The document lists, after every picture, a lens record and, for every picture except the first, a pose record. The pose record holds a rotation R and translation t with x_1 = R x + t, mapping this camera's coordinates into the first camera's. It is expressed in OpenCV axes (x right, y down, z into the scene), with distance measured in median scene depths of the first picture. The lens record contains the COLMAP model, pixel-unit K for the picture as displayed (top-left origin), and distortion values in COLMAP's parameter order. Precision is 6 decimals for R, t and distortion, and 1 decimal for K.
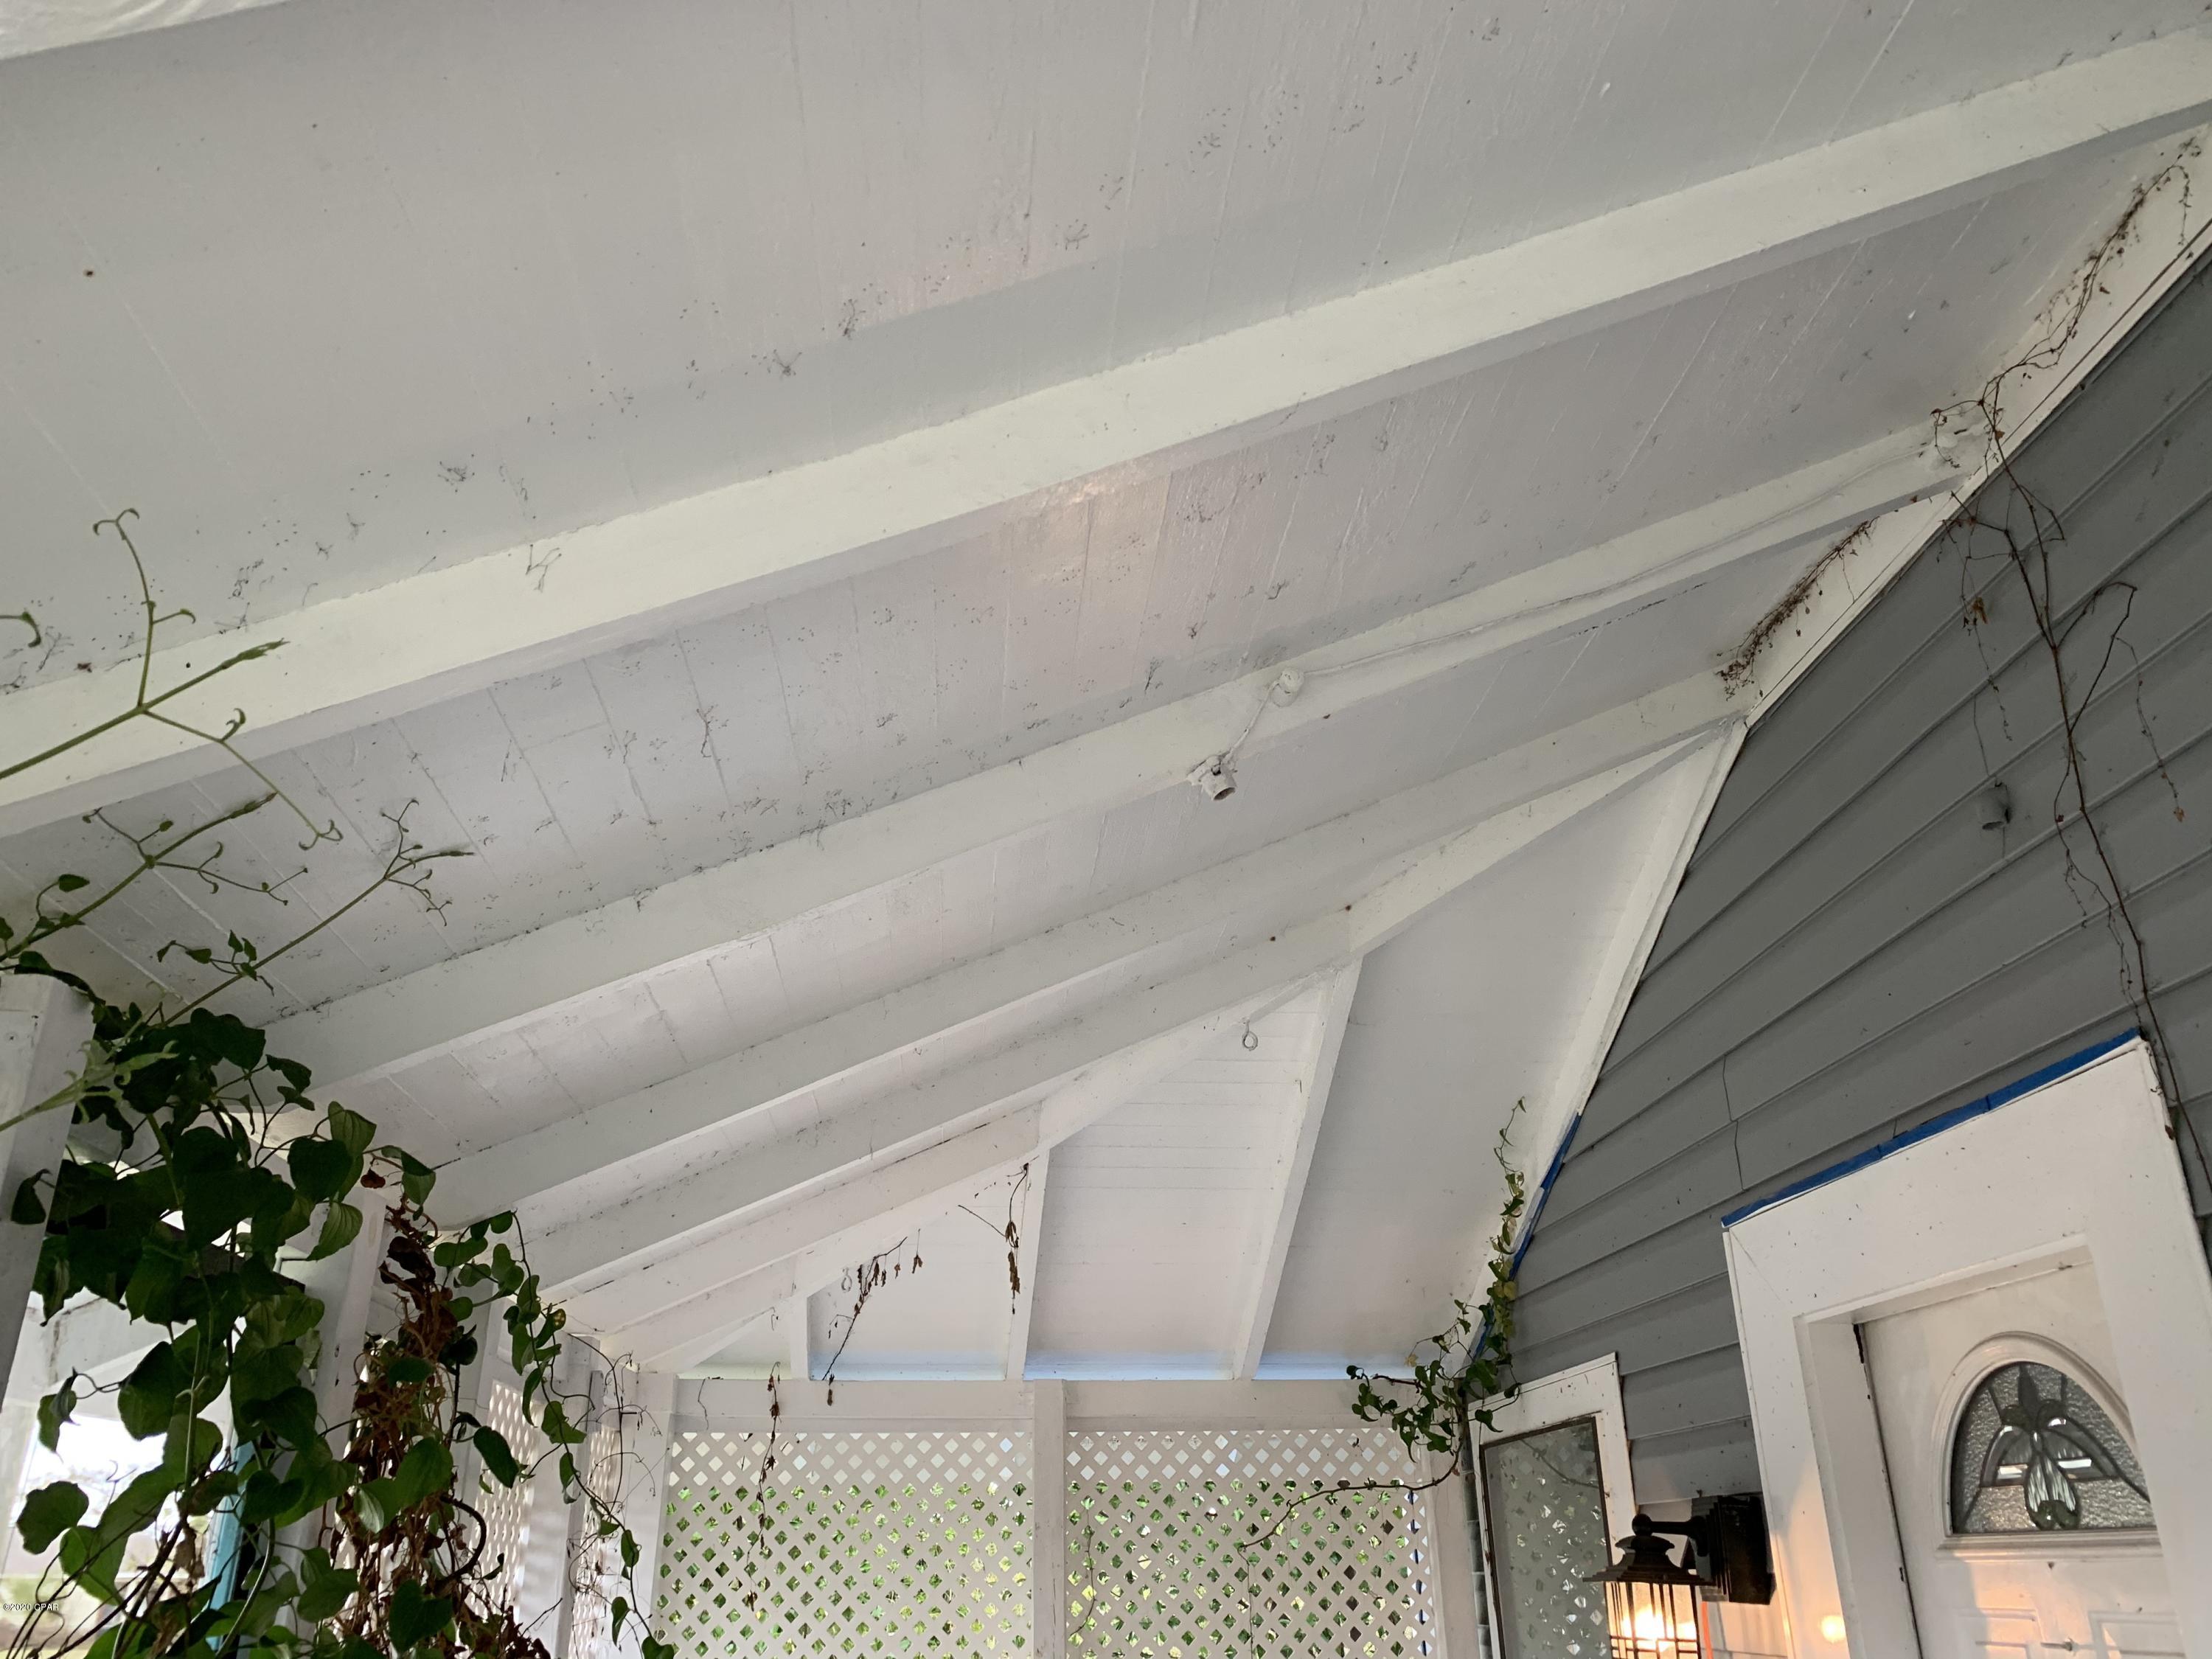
lens RADIAL K [[1702.6, 0, 1112.5], [0, 1702.6, 809.3], [0, 0, 1]] dist [0.015664, -0.012809]
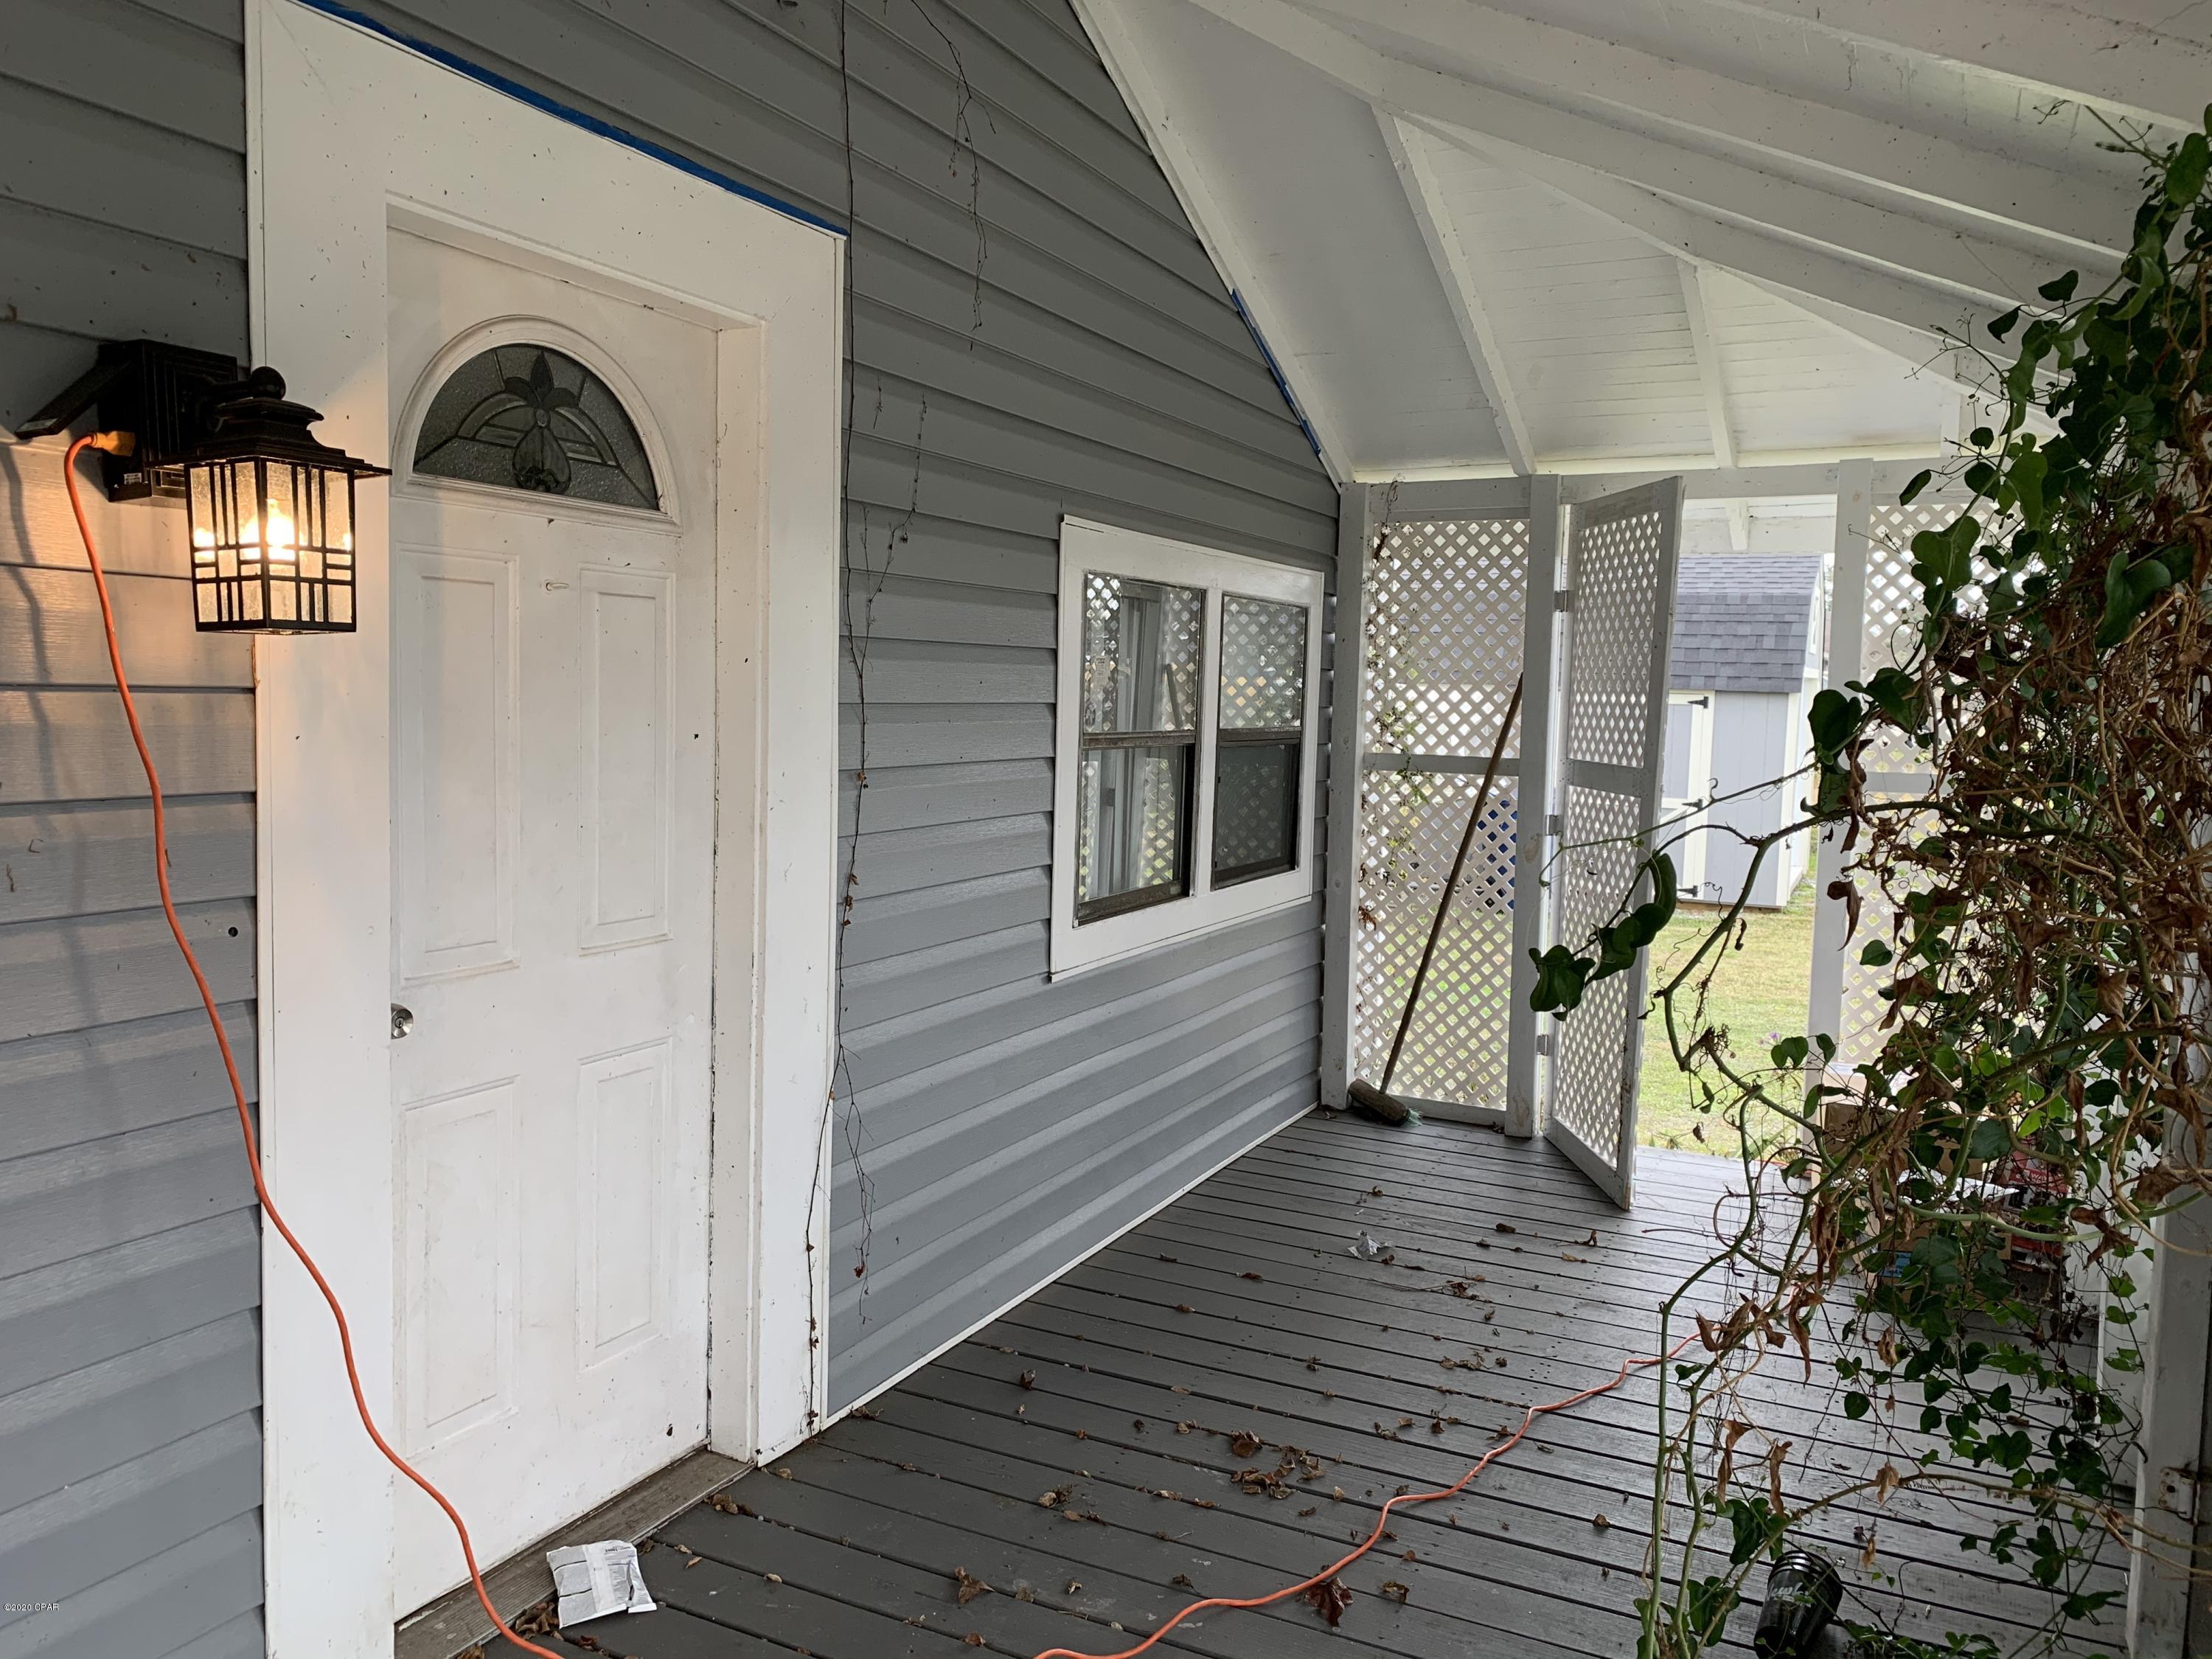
lens RADIAL K [[1702.6, 0, 1112.5], [0, 1702.6, 809.3], [0, 0, 1]] dist [0.015664, -0.012809]
pose [[-0.845101, -0.062822, 0.530903, -0.370720], [-0.252335, 0.922364, -0.292528, 0.837004], [-0.471309, -0.381181, -0.795342, 1.615052]]
